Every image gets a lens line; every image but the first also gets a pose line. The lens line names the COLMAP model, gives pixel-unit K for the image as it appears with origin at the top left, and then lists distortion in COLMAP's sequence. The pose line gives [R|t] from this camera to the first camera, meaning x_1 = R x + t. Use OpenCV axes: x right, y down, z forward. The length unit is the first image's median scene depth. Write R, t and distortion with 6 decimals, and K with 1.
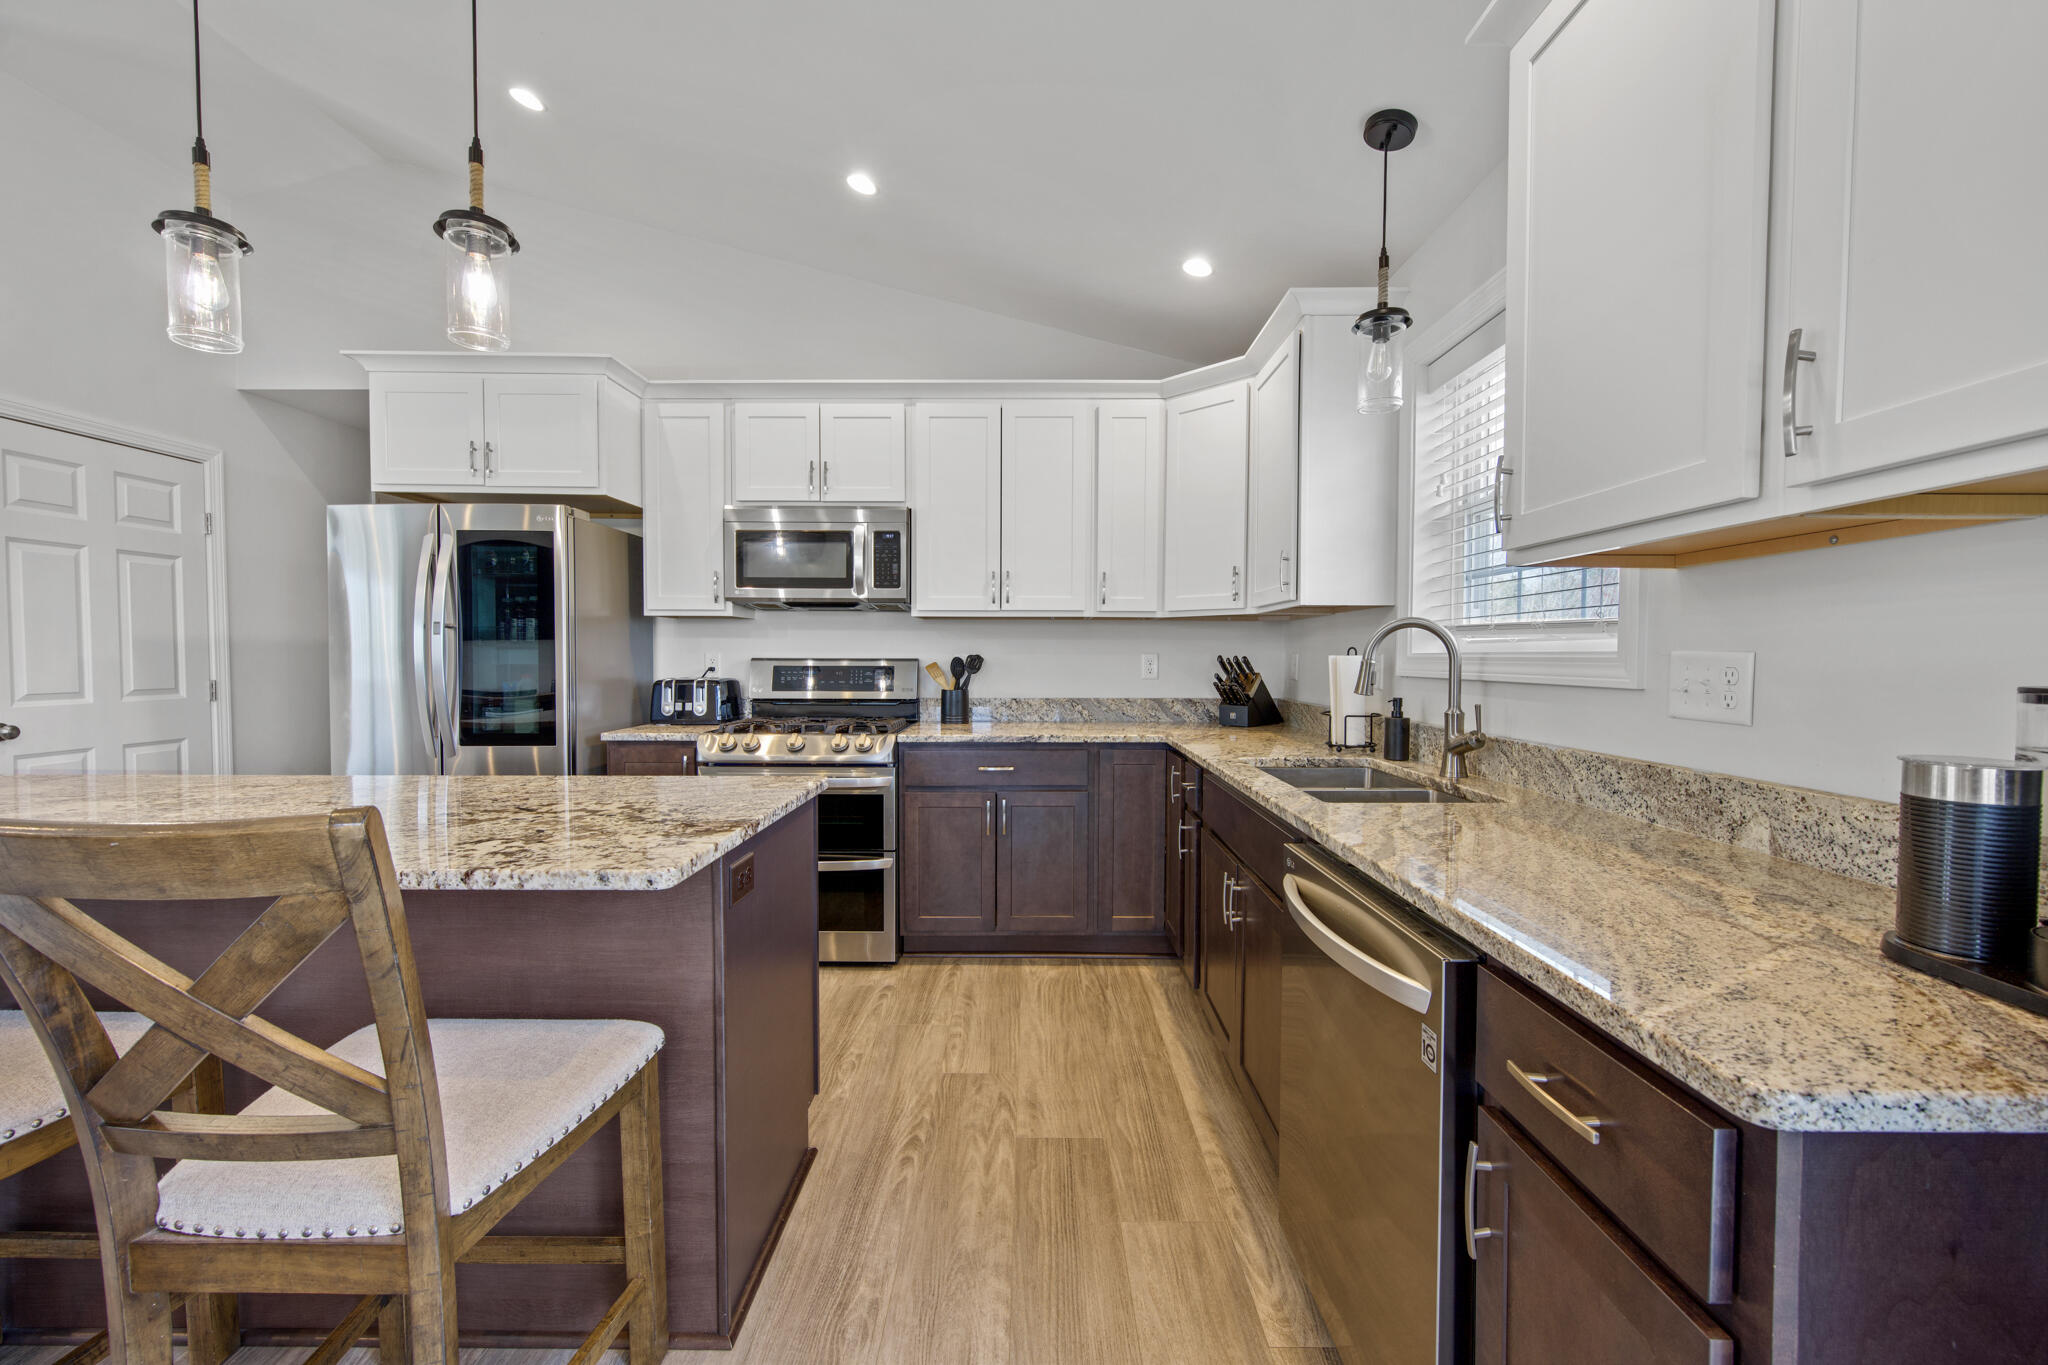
lens RADIAL K [[802.9, 0, 1026.8], [0, 802.9, 680.9], [0, 0, 1]] dist [-0.001647, -0.000063]
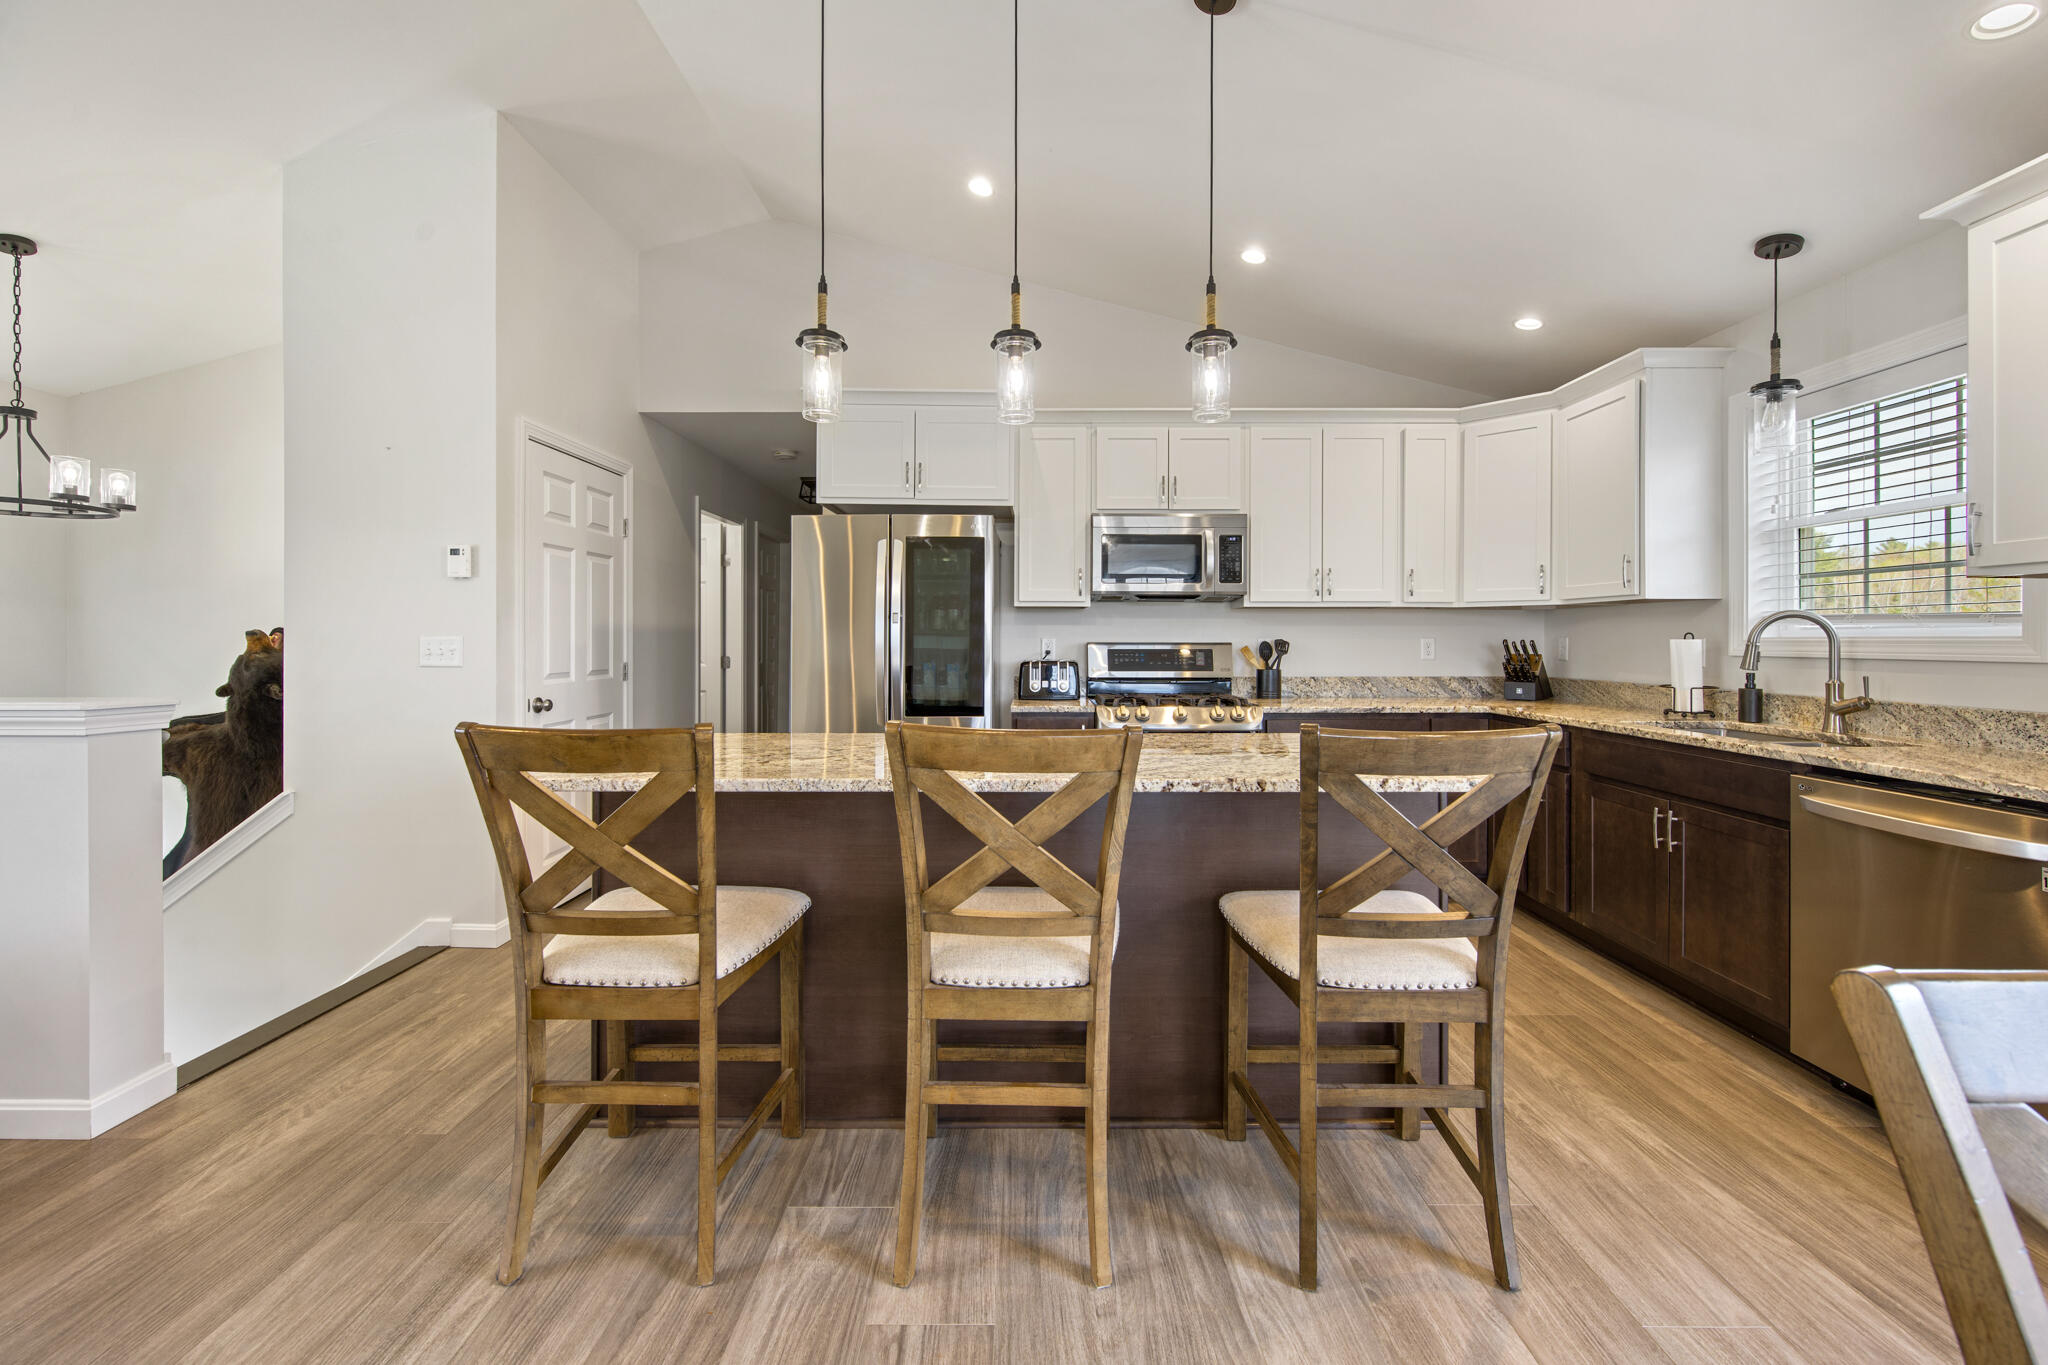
lens RADIAL K [[823.1, 0, 1027.8], [0, 823.1, 638.2], [0, 0, 1]] dist [-0.000771, -0.000041]
pose [[0.999997, -0.002475, 0.000363, -0.495011], [0.002485, 0.999446, -0.033177, 0.004926], [-0.000281, 0.033178, 0.999449, -0.214286]]
